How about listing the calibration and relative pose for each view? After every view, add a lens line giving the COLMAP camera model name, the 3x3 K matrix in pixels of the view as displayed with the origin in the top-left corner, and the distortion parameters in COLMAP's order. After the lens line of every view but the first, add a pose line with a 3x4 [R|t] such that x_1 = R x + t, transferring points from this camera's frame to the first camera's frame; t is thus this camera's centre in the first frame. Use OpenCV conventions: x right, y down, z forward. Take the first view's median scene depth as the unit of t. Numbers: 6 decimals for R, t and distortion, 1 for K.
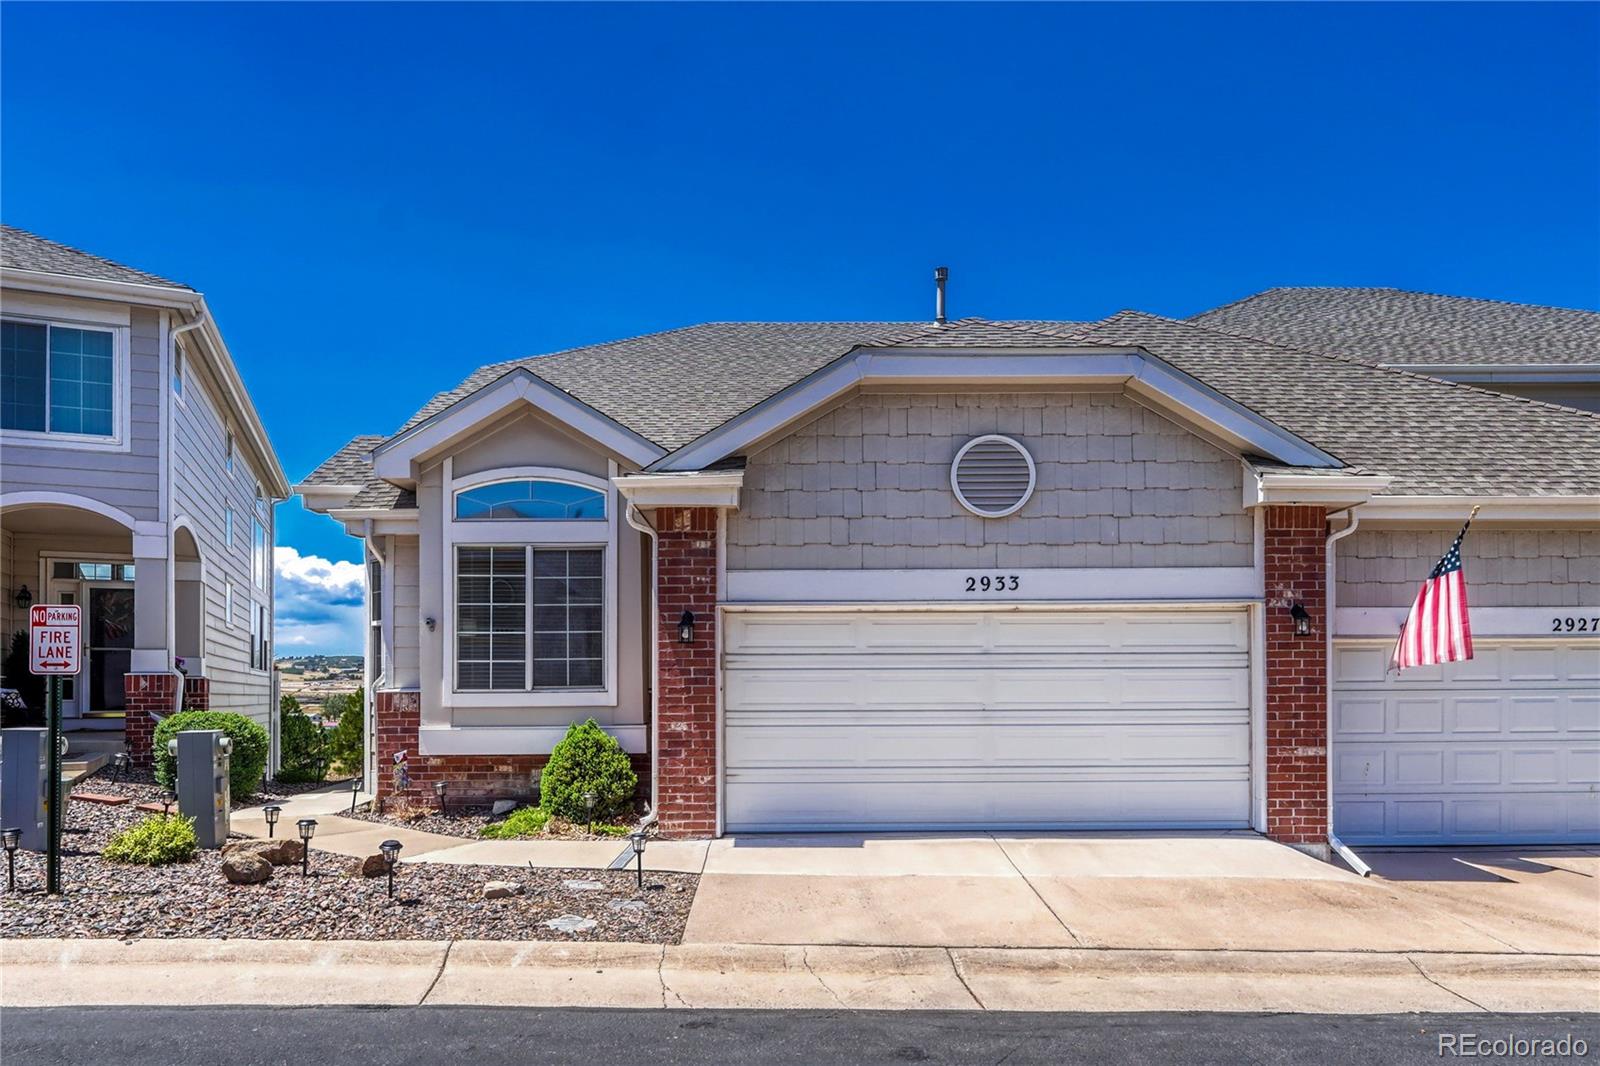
lens RADIAL K [[677.5, 0, 800.4], [0, 677.5, 526.6], [0, 0, 1]] dist [-0.002150, -0.000036]
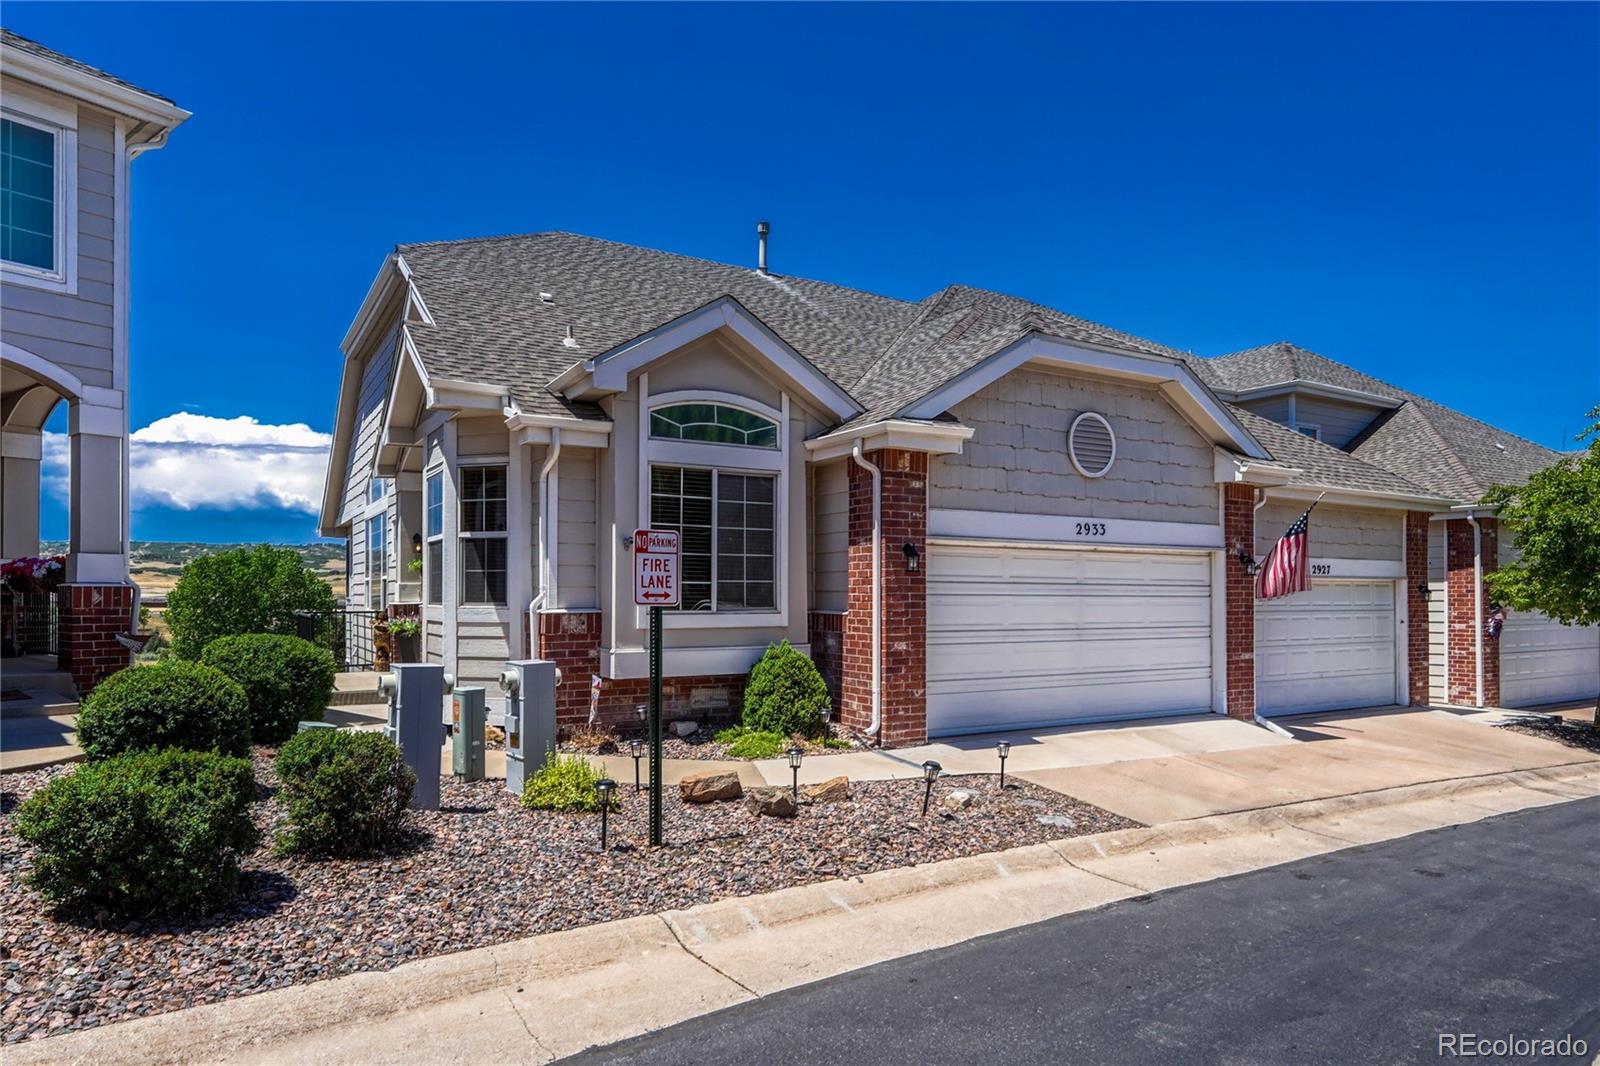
lens RADIAL K [[627.8, 0, 799.3], [0, 627.8, 444.9], [0, 0, 1]] dist [-0.001225, -0.000133]
pose [[0.936722, 0.092709, 0.337576, -0.630118], [-0.090392, 0.995650, -0.022613, 0.002097], [-0.338203, -0.009332, 0.941027, 0.072282]]
